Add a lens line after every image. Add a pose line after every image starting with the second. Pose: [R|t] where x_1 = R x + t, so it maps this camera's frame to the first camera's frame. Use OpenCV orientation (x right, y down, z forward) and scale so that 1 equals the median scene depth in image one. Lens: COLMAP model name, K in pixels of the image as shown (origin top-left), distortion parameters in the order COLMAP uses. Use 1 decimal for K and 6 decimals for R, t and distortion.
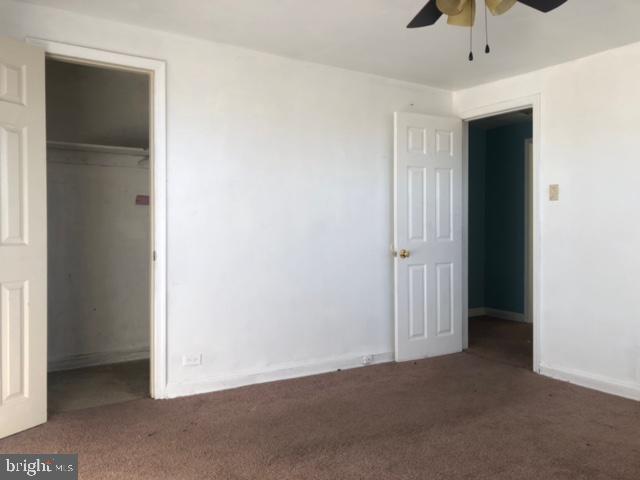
lens RADIAL K [[521.1, 0, 320.7], [0, 521.1, 237.8], [0, 0, 1]] dist [0.026705, -0.020053]
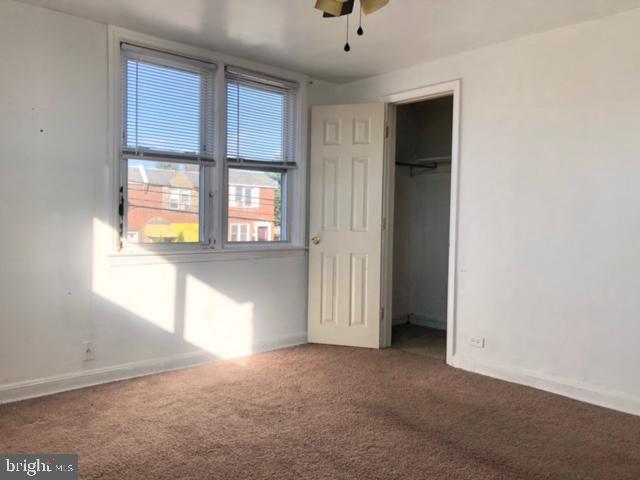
lens RADIAL K [[521.1, 0, 319.5], [0, 521.1, 242.3], [0, 0, 1]] dist [0.026705, -0.020053]
pose [[0.162402, 0.039835, -0.985920, 0.815376], [-0.031905, 0.998874, 0.035103, -0.004307], [0.986209, 0.025755, 0.163491, 0.505034]]
